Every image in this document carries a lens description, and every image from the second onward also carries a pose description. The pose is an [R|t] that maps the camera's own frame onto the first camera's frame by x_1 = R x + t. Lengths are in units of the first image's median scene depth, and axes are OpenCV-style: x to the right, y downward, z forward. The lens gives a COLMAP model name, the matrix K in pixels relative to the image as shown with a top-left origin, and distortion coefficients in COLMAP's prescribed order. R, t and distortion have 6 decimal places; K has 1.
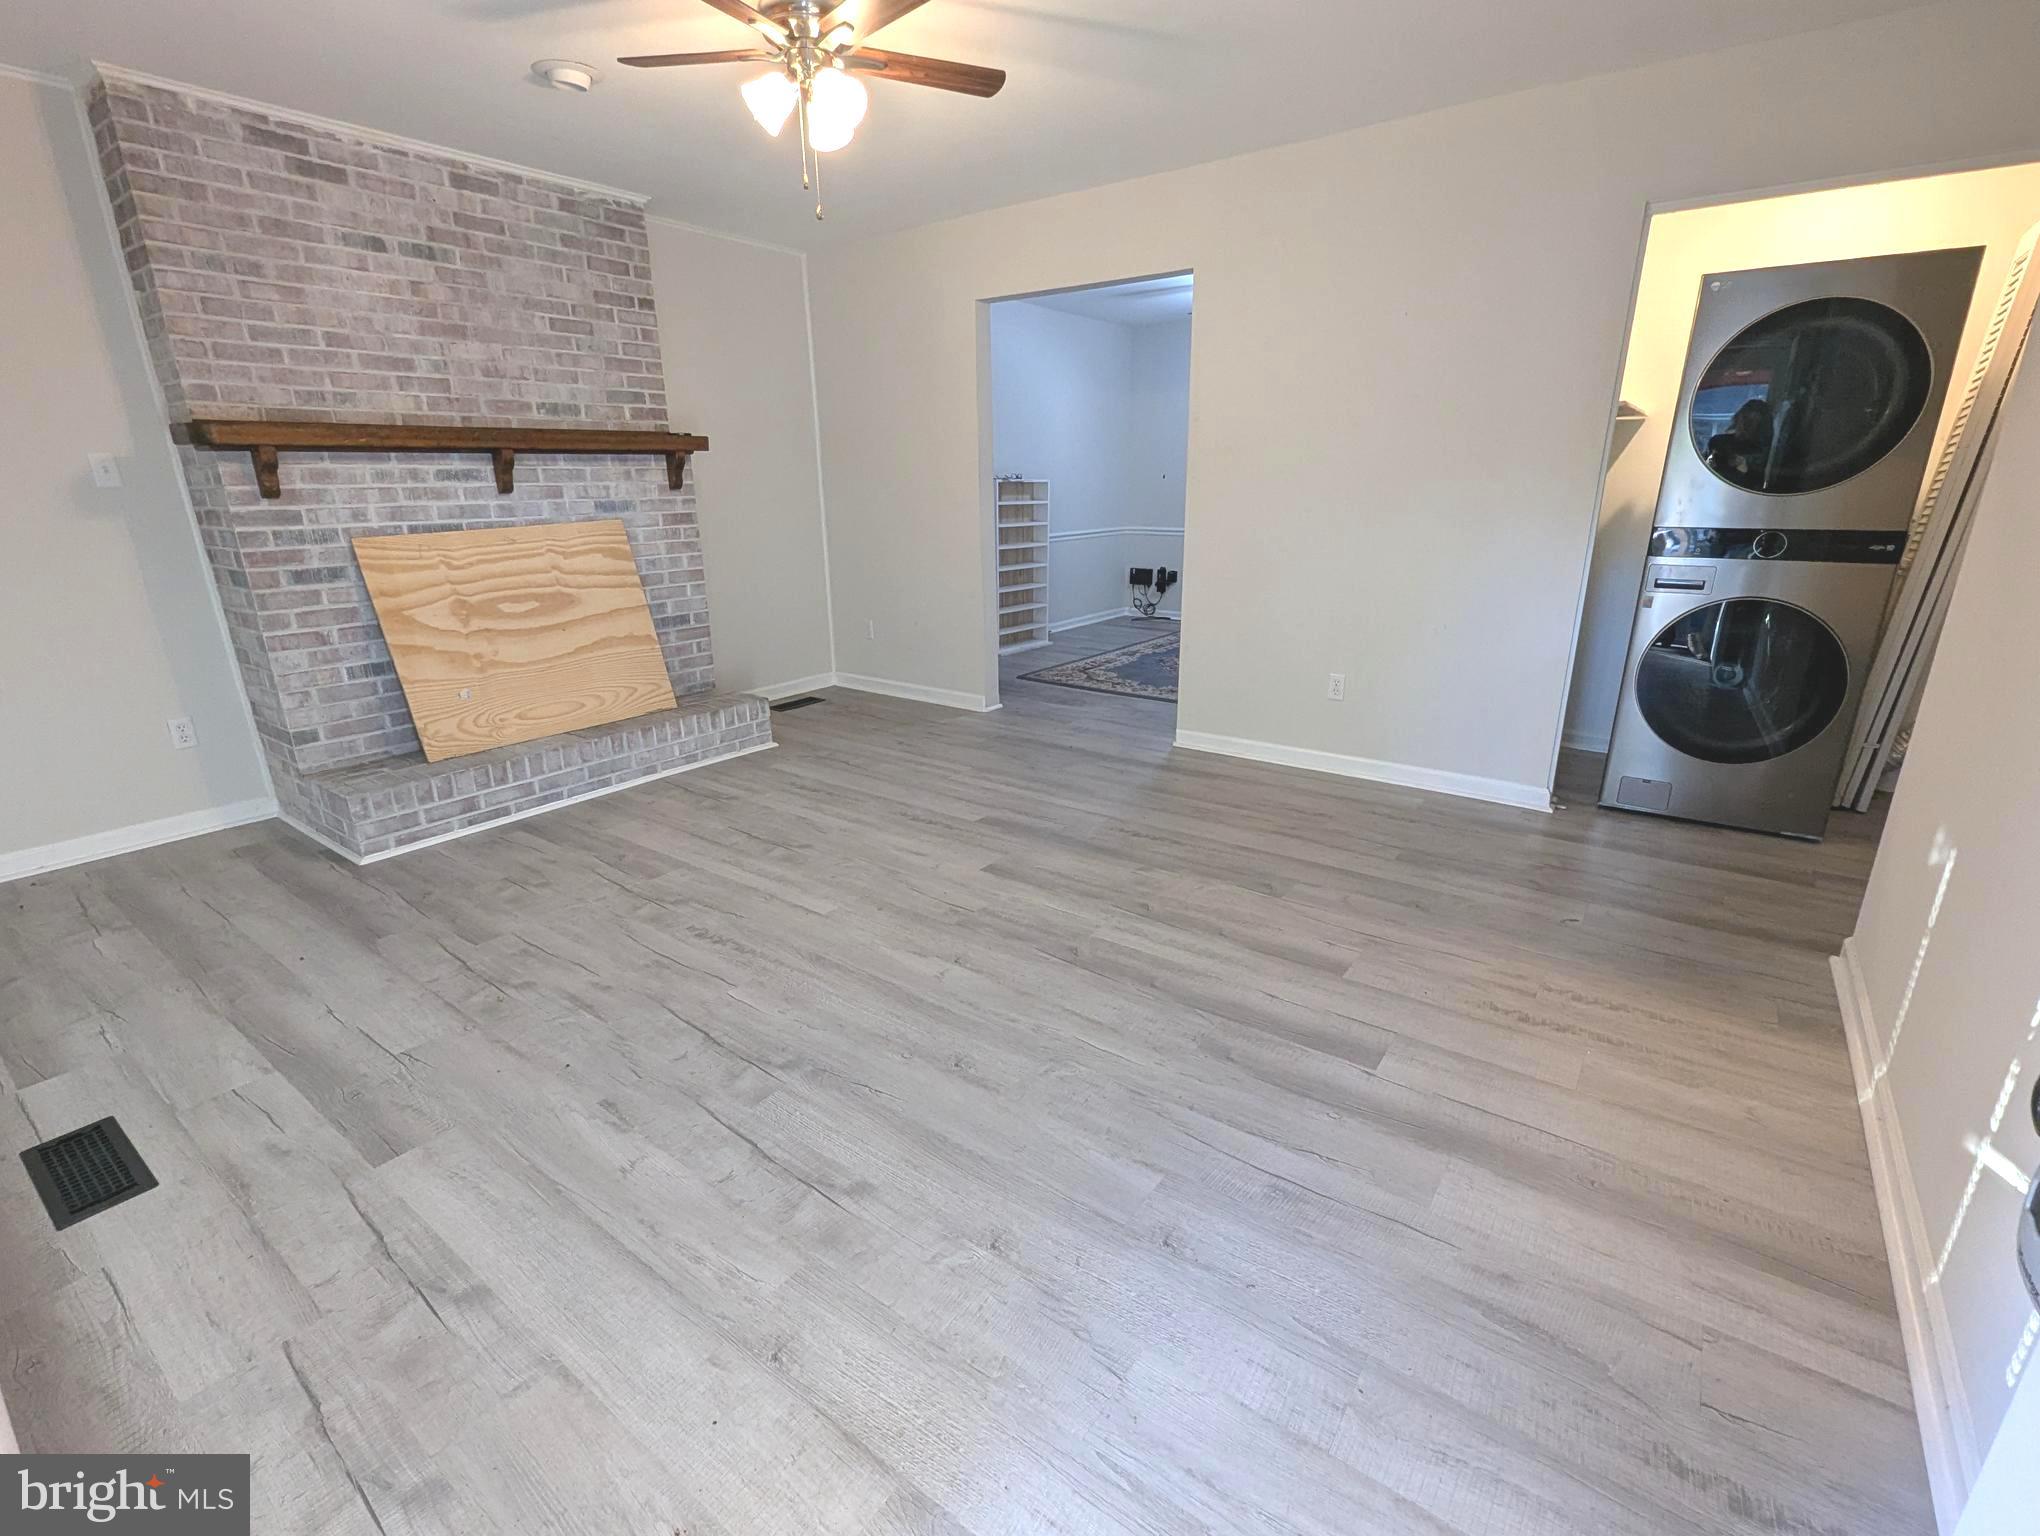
lens RADIAL K [[925.9, 0, 1012.8], [0, 925.9, 777.0], [0, 0, 1]] dist [0.001465, 0.000406]
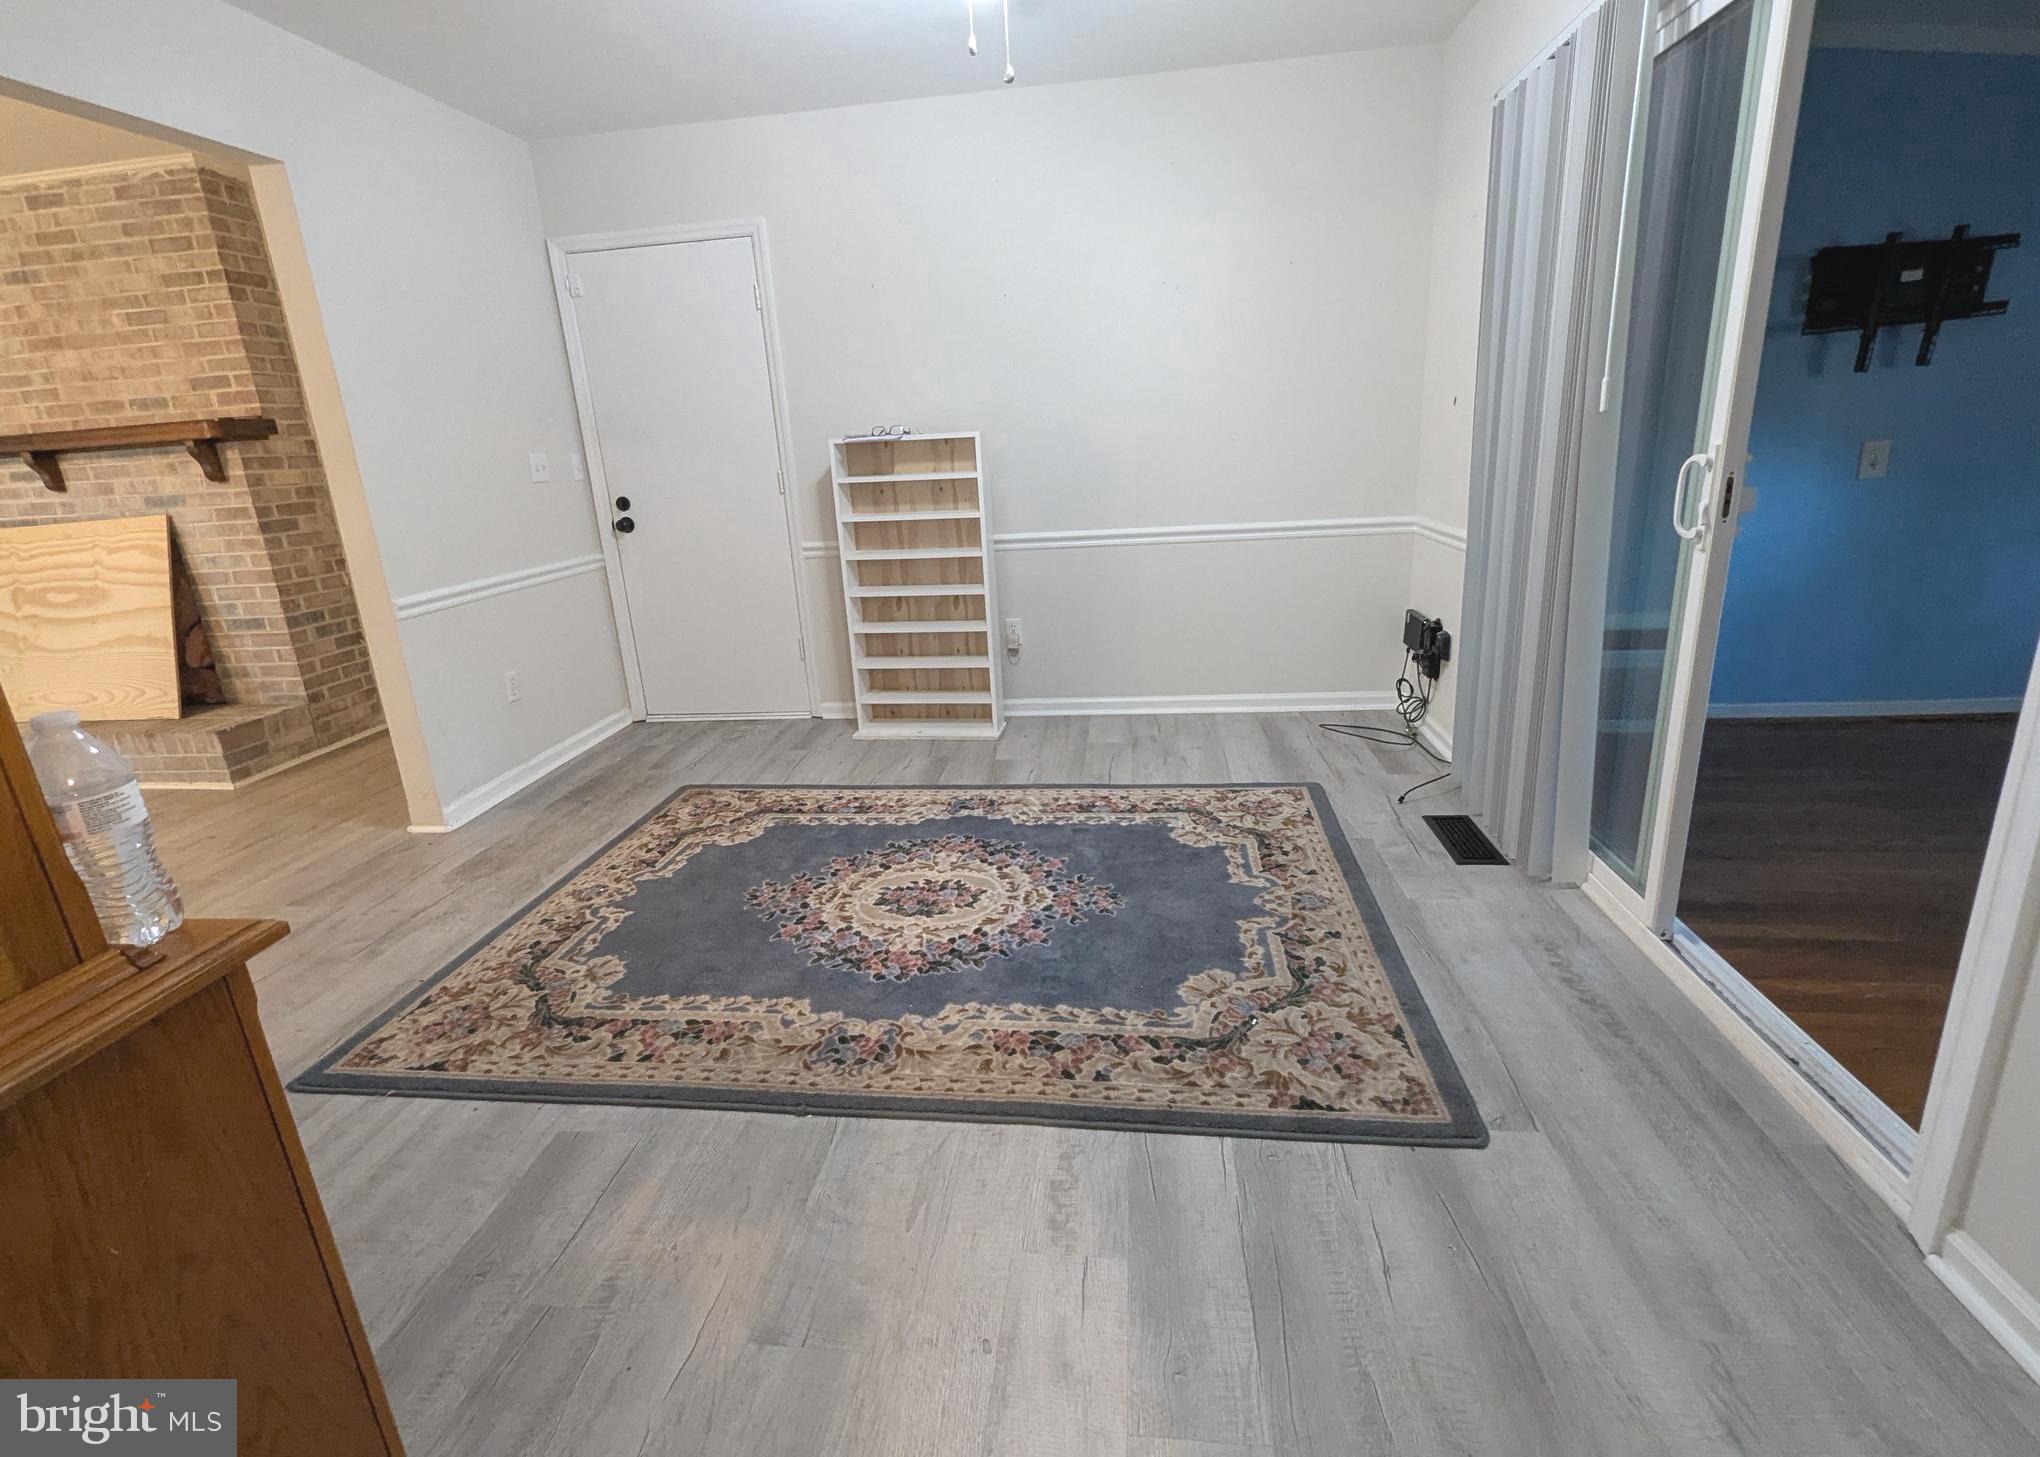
lens RADIAL K [[932.5, 0, 1019.9], [0, 932.5, 702.0], [0, 0, 1]] dist [0.000800, -0.000204]
pose [[0.490821, 0.222813, -0.842288, 0.909520], [-0.219021, 0.967256, 0.128242, -0.433428], [0.843282, 0.121535, 0.523550, 1.341991]]
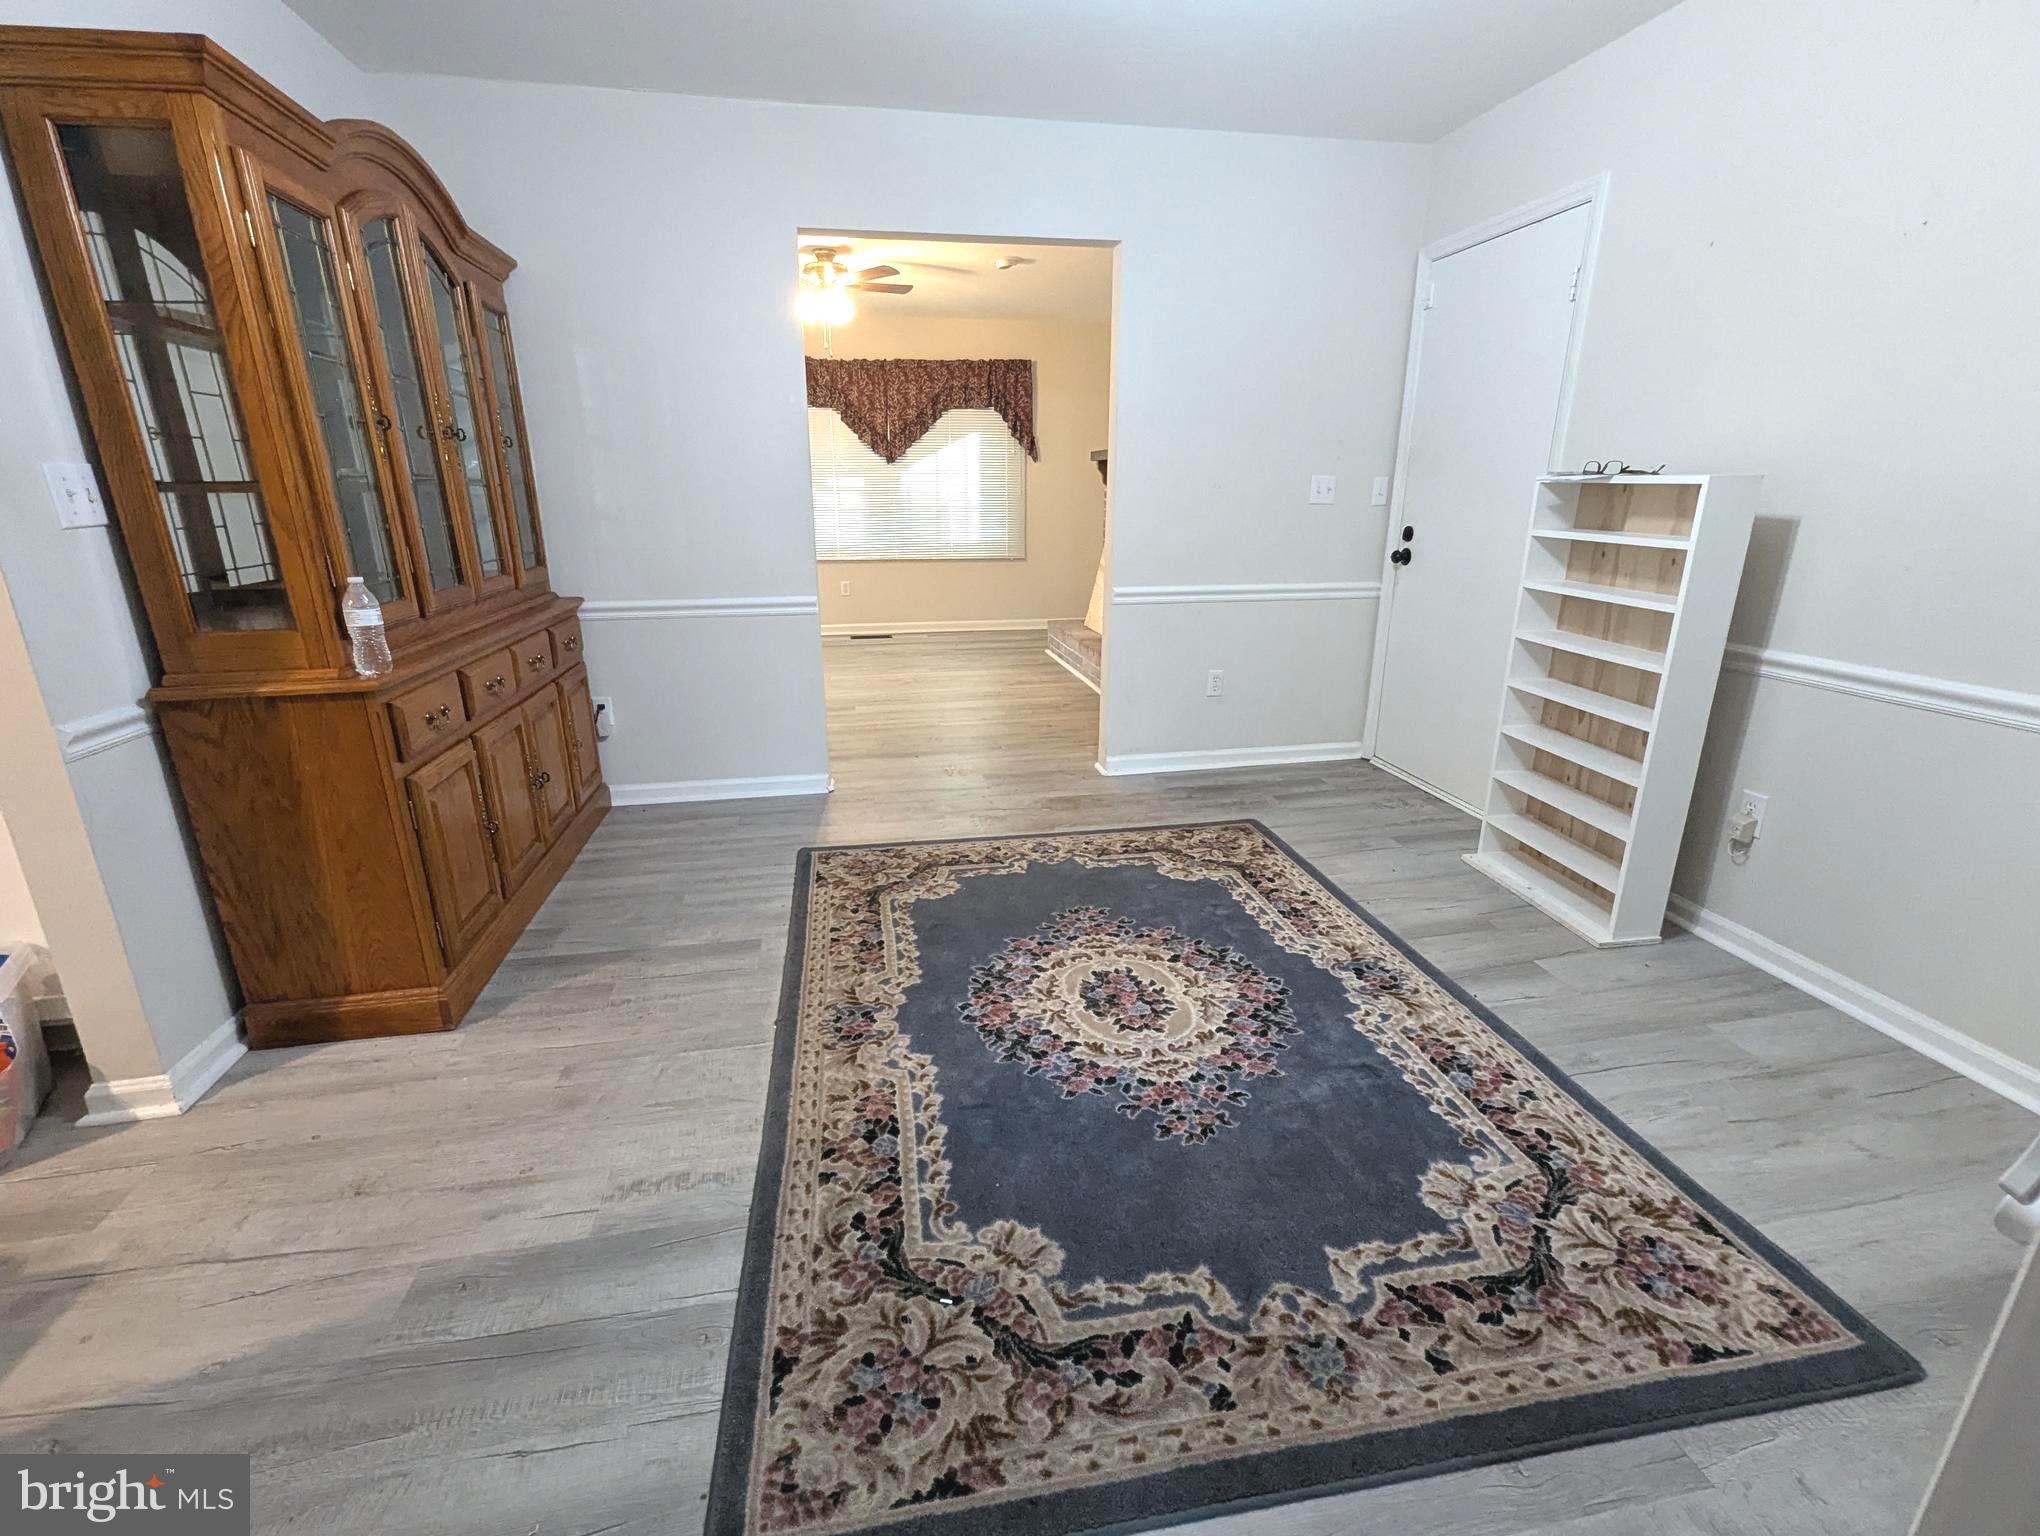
lens RADIAL K [[925.9, 0, 1012.8], [0, 925.9, 777.0], [0, 0, 1]] dist [0.001465, 0.000406]
pose [[-0.686854, 0.231960, -0.688786, 0.779492], [-0.212202, 0.842406, 0.495301, -0.594642], [0.695127, 0.486361, -0.529388, 1.834228]]
